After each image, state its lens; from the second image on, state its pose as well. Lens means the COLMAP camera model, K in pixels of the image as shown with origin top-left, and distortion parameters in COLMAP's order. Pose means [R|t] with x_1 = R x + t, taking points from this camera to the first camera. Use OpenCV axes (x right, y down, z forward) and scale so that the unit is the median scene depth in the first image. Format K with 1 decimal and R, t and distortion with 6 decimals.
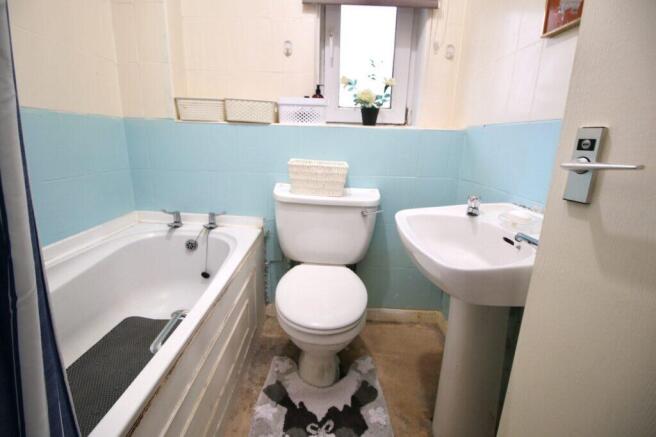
lens RADIAL K [[301.4, 0, 324.1], [0, 301.4, 216.4], [0, 0, 1]] dist [0.001744, -0.014291]
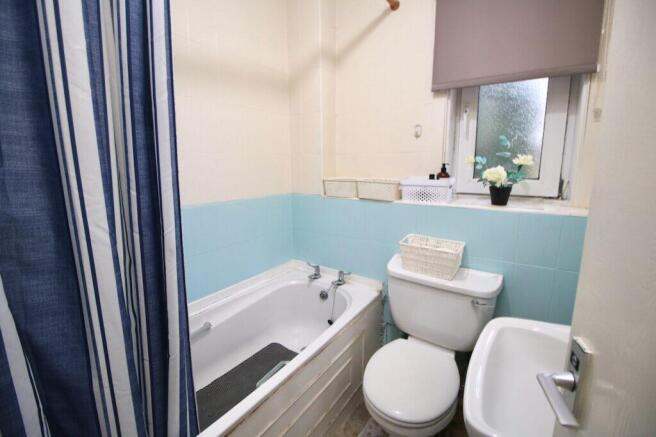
lens RADIAL K [[301.4, 0, 324.1], [0, 301.4, 216.4], [0, 0, 1]] dist [0.001744, -0.014291]
pose [[0.830535, 0.065518, -0.553099, 0.228141], [-0.108059, 0.993143, -0.044617, -0.173800], [0.546383, 0.096823, 0.831920, -0.060334]]
